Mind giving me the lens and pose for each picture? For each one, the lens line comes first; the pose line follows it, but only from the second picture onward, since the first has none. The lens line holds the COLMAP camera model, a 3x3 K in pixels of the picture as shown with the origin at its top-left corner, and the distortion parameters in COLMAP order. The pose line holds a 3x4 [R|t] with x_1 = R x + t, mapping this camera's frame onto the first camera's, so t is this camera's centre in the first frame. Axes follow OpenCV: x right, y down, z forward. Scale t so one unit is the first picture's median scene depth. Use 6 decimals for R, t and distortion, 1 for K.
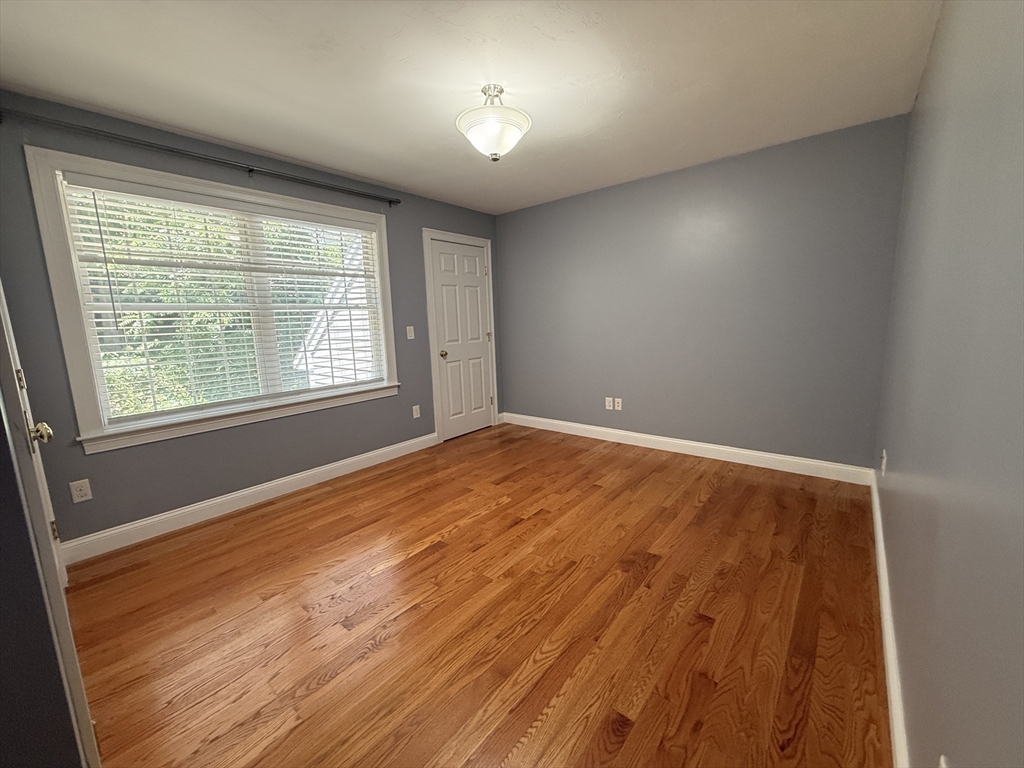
lens RADIAL K [[408.1, 0, 506.8], [0, 408.1, 385.9], [0, 0, 1]] dist [-0.001027, -0.000108]
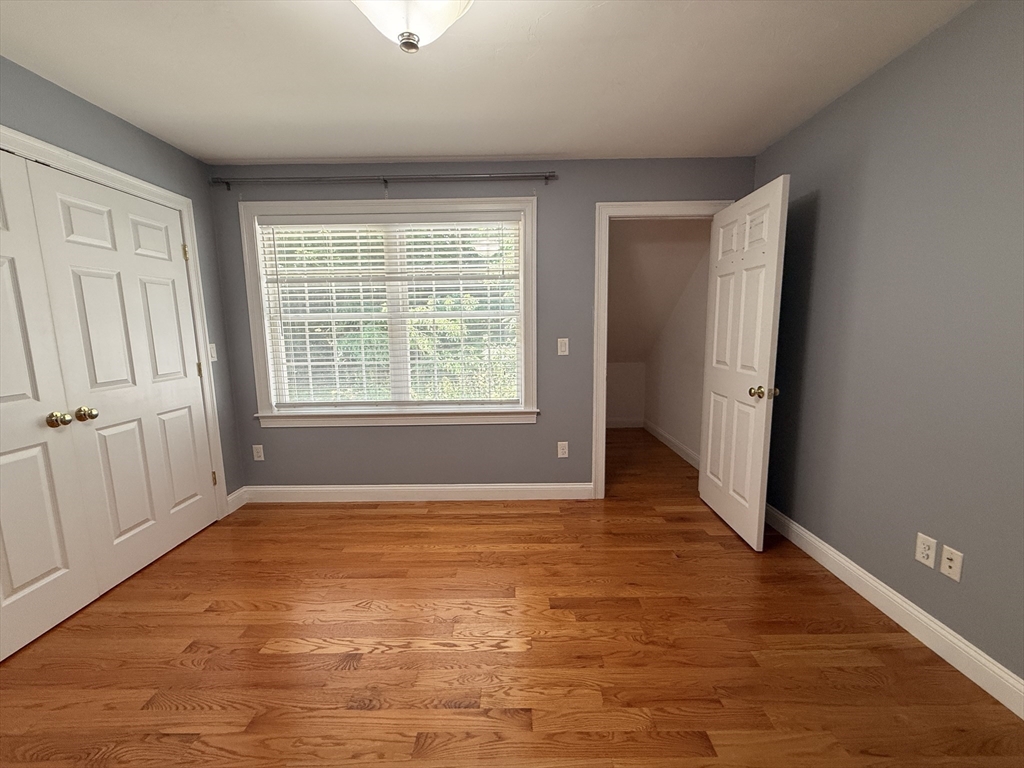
lens RADIAL K [[408.1, 0, 512.6], [0, 408.1, 383.7], [0, 0, 1]] dist [-0.001027, -0.000108]
pose [[0.638870, 0.133084, -0.757716, 0.374382], [-0.131425, 0.989325, 0.062952, -0.126434], [0.758005, 0.059365, 0.649541, 0.566510]]
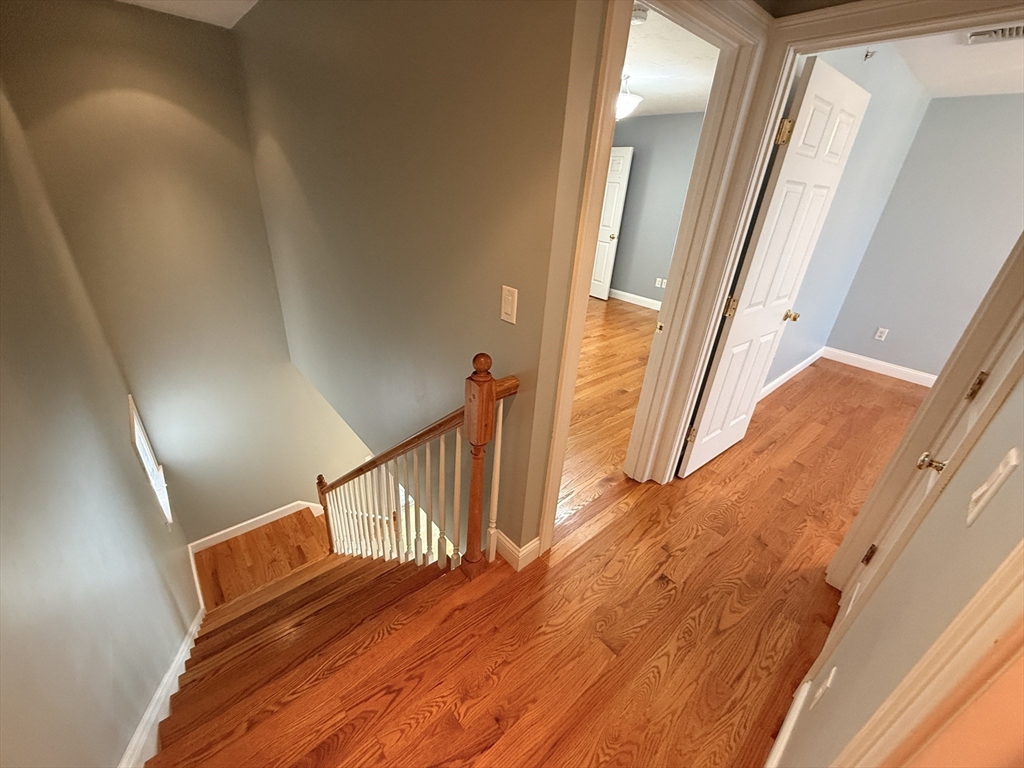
lens RADIAL K [[408.1, 0, 513.1], [0, 408.1, 384.4], [0, 0, 1]] dist [-0.001027, -0.000108]
pose [[0.984057, 0.154301, -0.088451, -0.093072], [-0.122065, 0.947635, 0.295108, 0.030146], [0.129354, -0.279606, 0.951361, -0.719128]]
